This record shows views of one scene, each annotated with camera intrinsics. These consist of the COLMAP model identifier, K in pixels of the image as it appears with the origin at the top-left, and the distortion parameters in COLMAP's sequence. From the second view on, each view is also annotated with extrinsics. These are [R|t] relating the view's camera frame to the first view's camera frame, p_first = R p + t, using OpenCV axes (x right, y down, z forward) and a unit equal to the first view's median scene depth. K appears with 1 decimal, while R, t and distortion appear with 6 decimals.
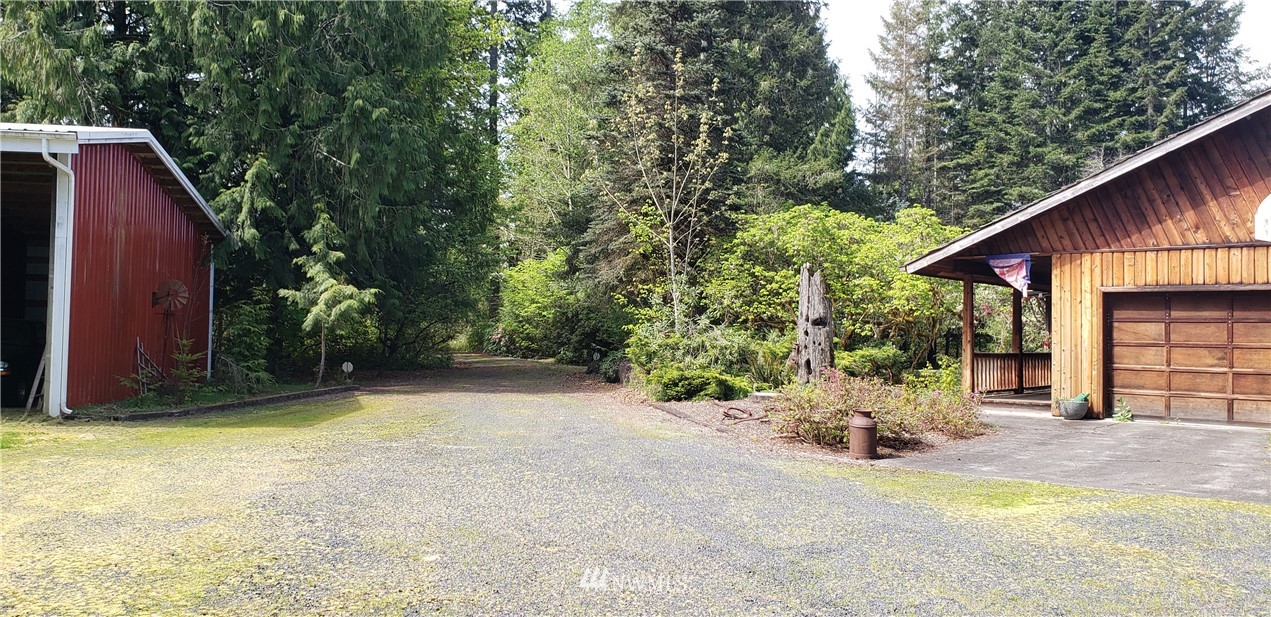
lens RADIAL K [[976.2, 0, 620.0], [0, 976.2, 308.8], [0, 0, 1]] dist [0.002124, 0.005888]
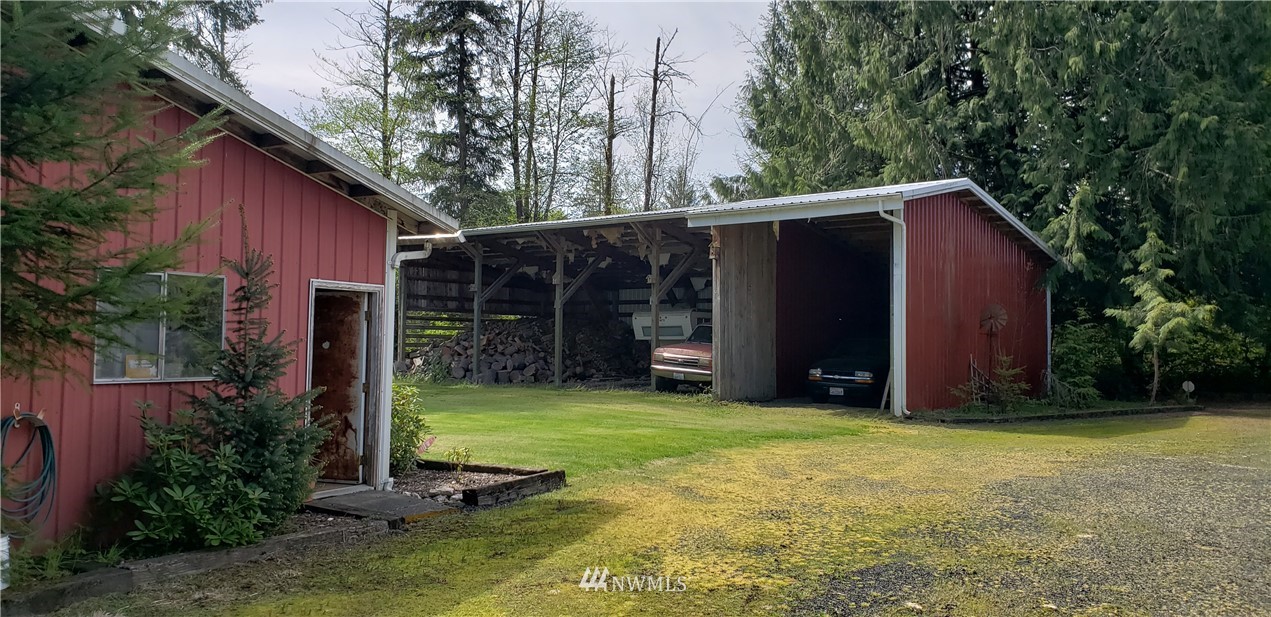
lens RADIAL K [[976.2, 0, 620.0], [0, 976.2, 308.8], [0, 0, 1]] dist [0.002124, 0.005888]
pose [[0.647457, -0.033185, -0.761379, 0.060968], [0.017223, 0.999434, -0.028914, 0.000547], [0.761907, 0.005608, 0.647662, -0.036951]]
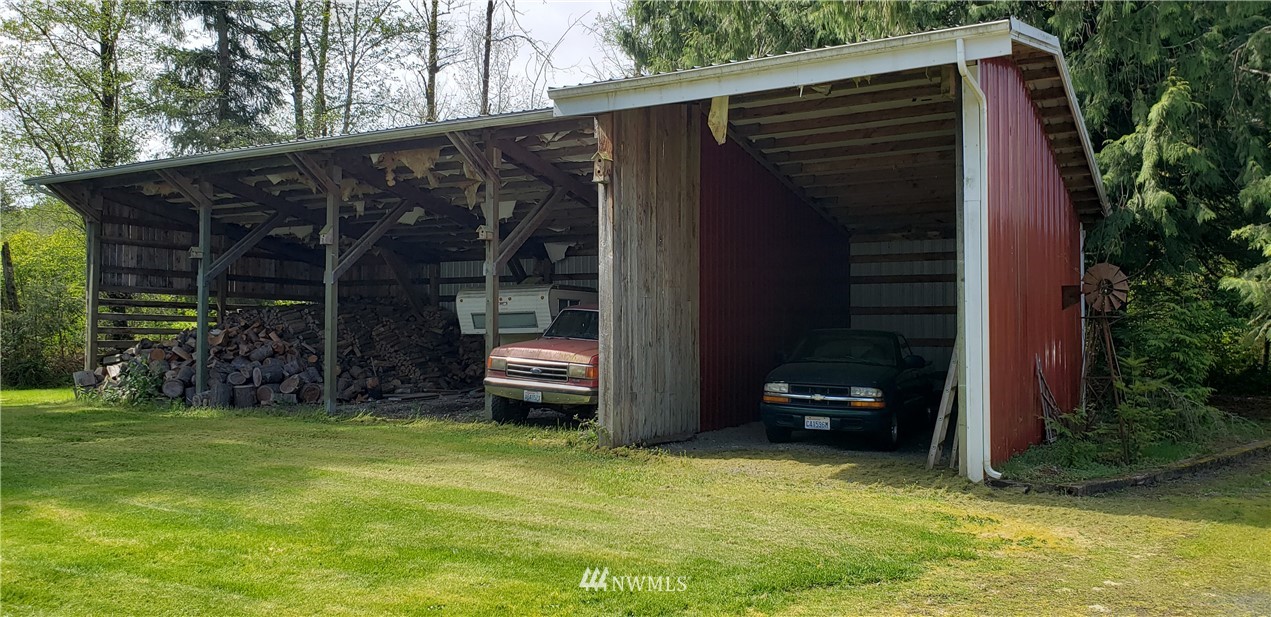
lens RADIAL K [[976.2, 0, 620.0], [0, 976.2, 308.8], [0, 0, 1]] dist [0.002124, 0.005888]
pose [[0.764120, -0.031155, -0.644322, -0.133268], [0.025548, 0.999511, -0.018031, 0.001056], [0.644569, -0.002683, 0.764542, 0.141089]]
